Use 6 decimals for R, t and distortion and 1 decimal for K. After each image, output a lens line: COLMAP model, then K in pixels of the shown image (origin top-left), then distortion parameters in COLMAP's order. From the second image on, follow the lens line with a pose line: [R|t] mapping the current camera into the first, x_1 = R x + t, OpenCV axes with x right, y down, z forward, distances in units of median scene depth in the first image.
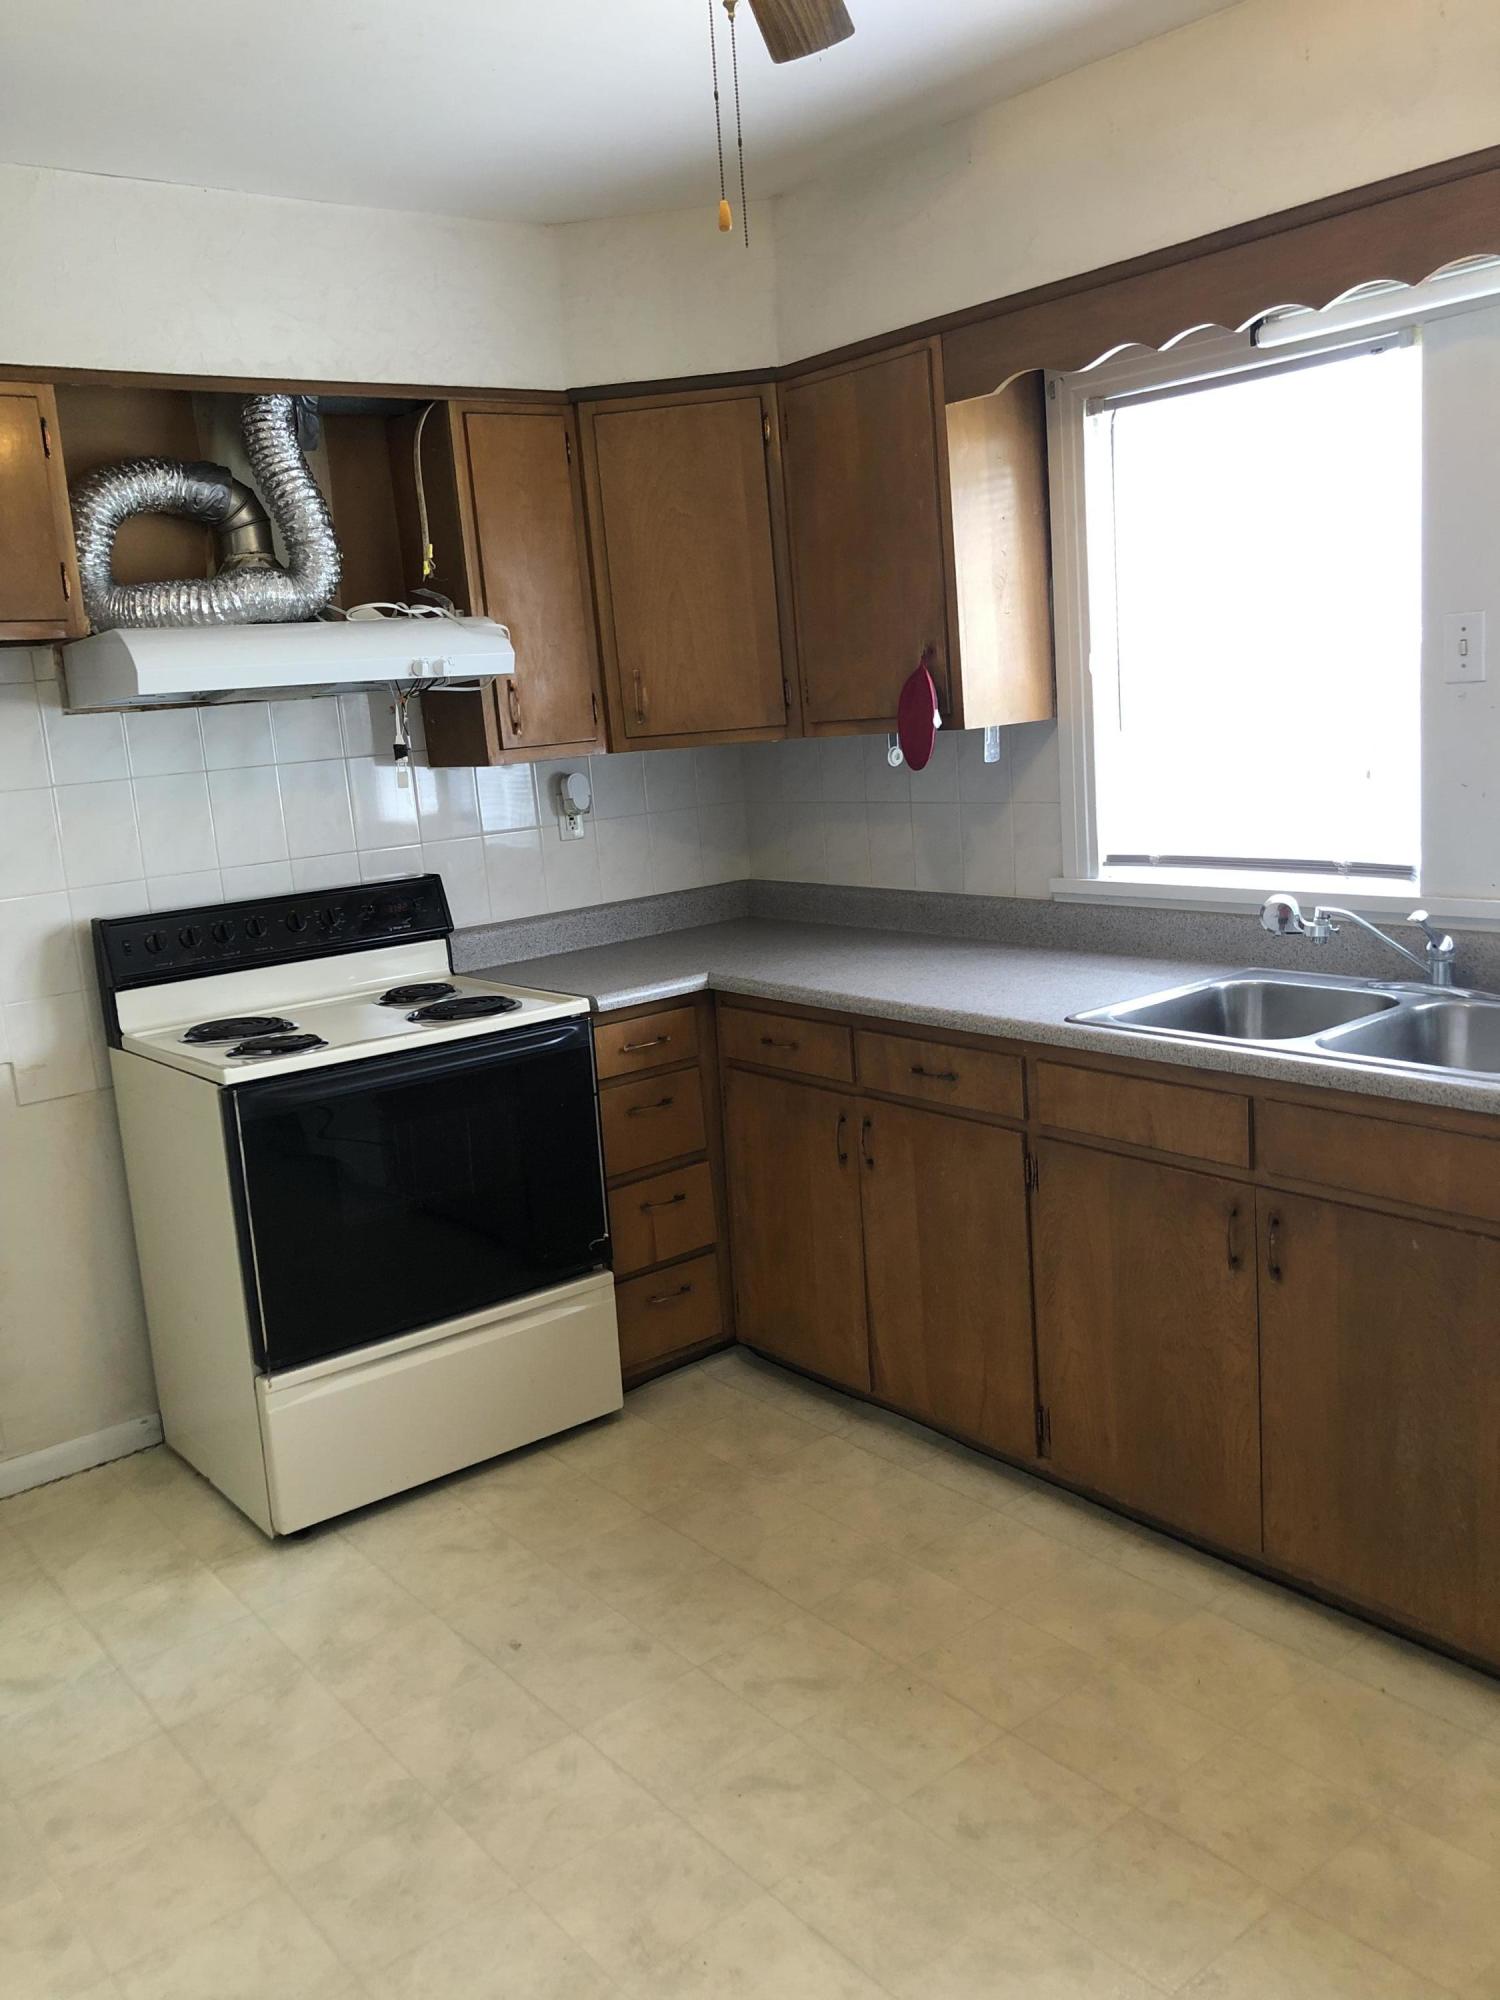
lens RADIAL K [[1654.5, 0, 747.4], [0, 1654.5, 999.0], [0, 0, 1]] dist [0.012615, 0.010183]
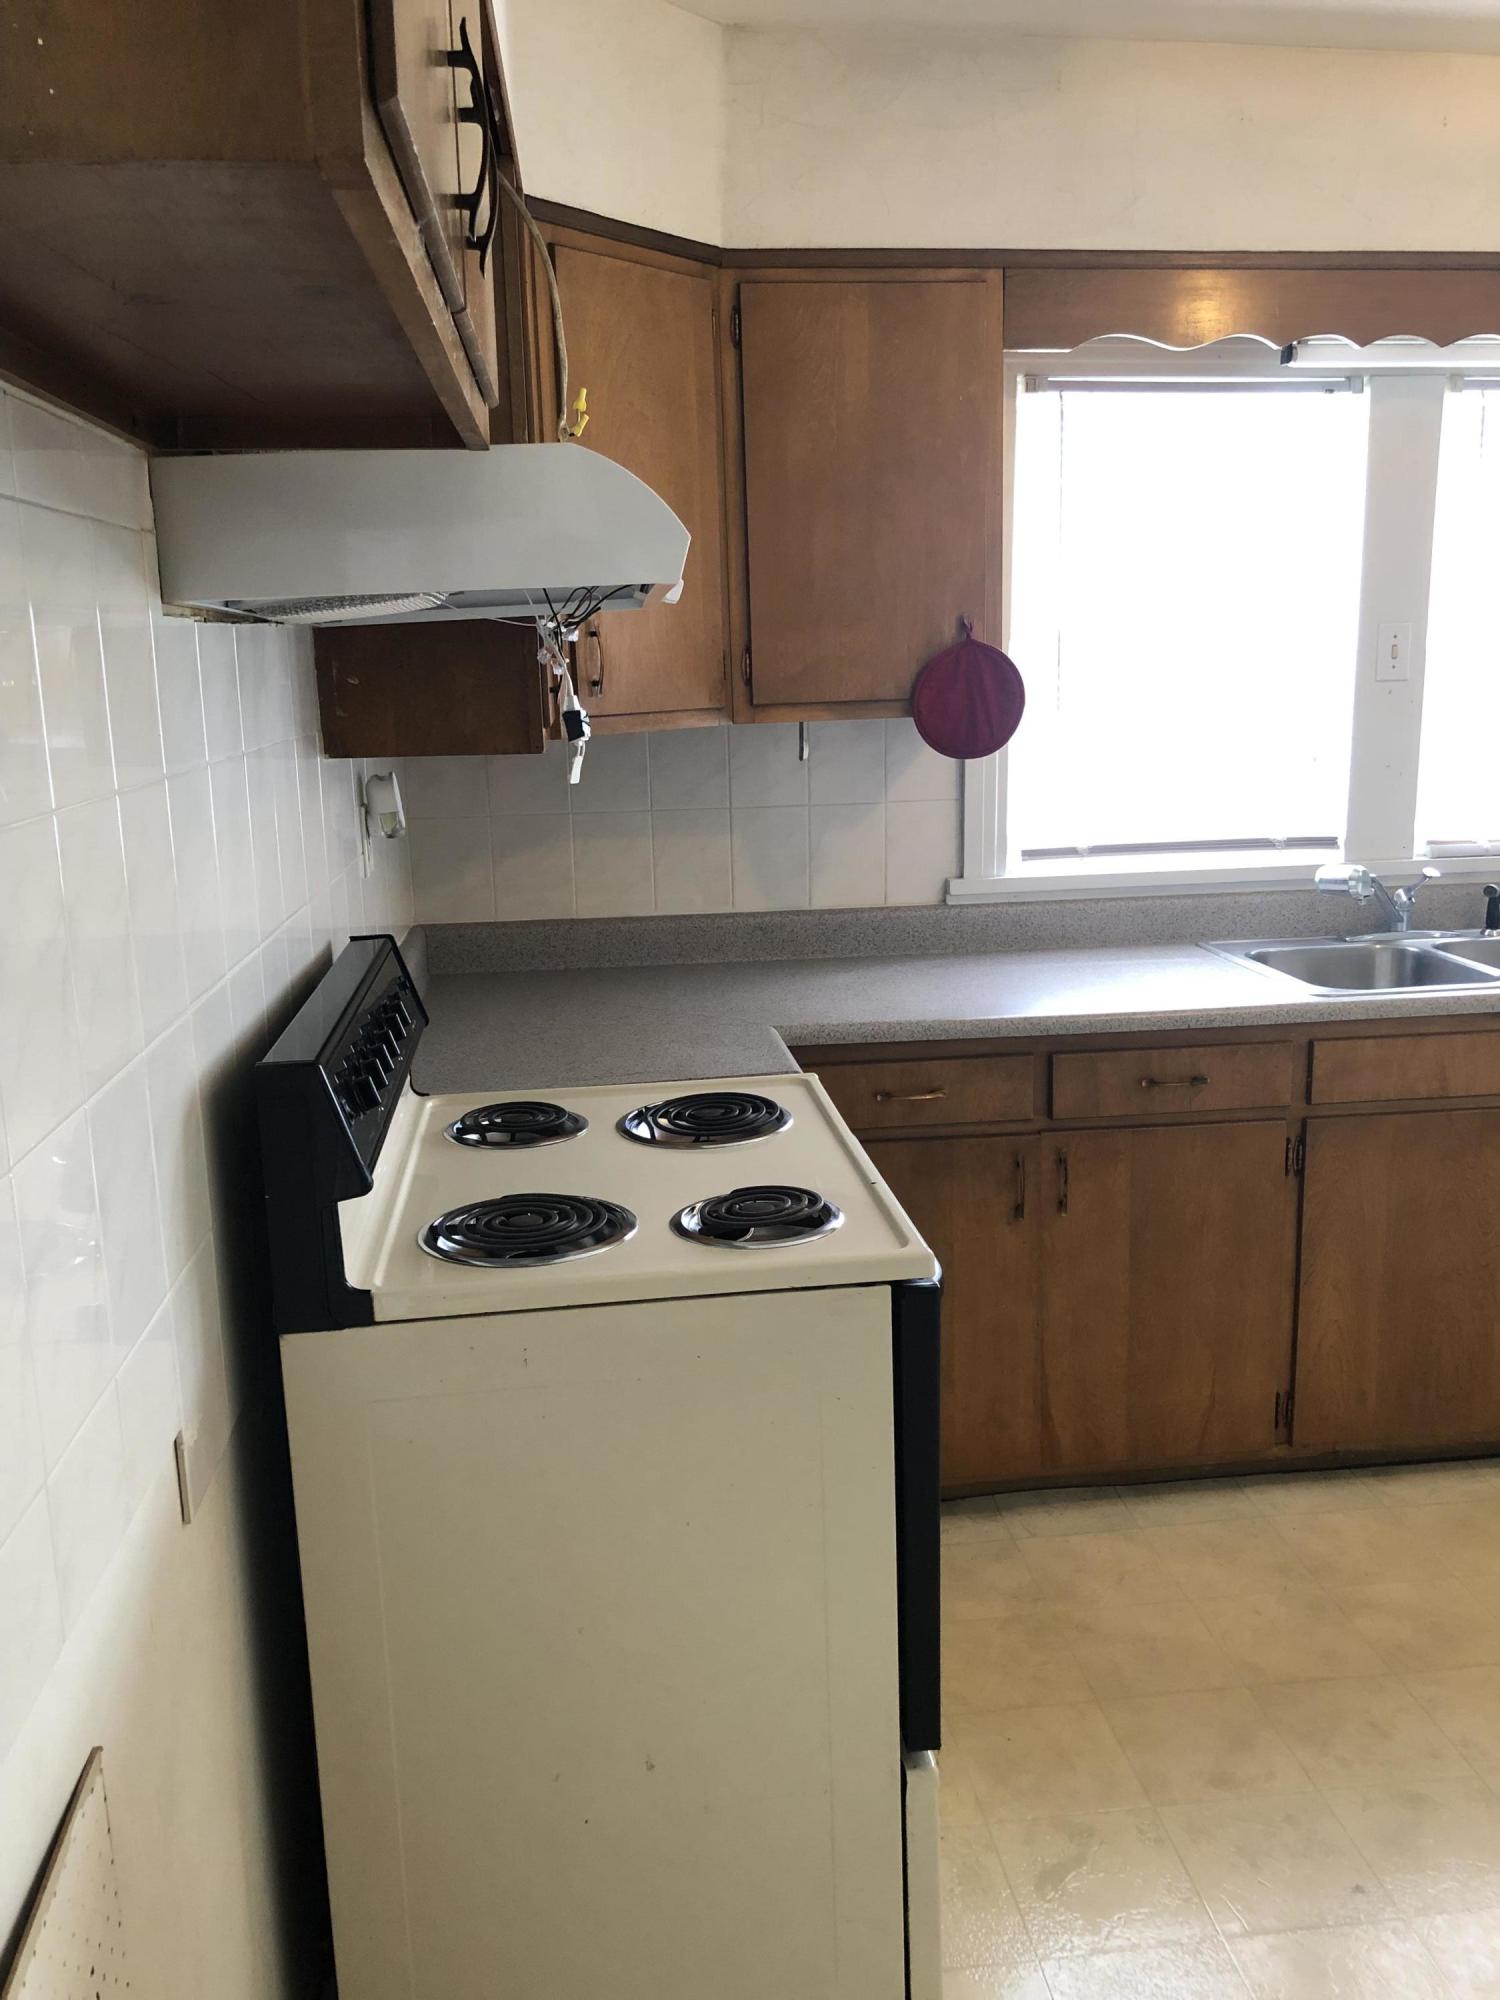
lens RADIAL K [[1654.5, 0, 754.4], [0, 1654.5, 998.7], [0, 0, 1]] dist [0.012615, 0.010183]
pose [[0.517797, -0.114911, 0.847751, -0.772752], [0.141993, 0.988737, 0.047294, -0.076147], [-0.843637, 0.095886, 0.528282, 0.695921]]
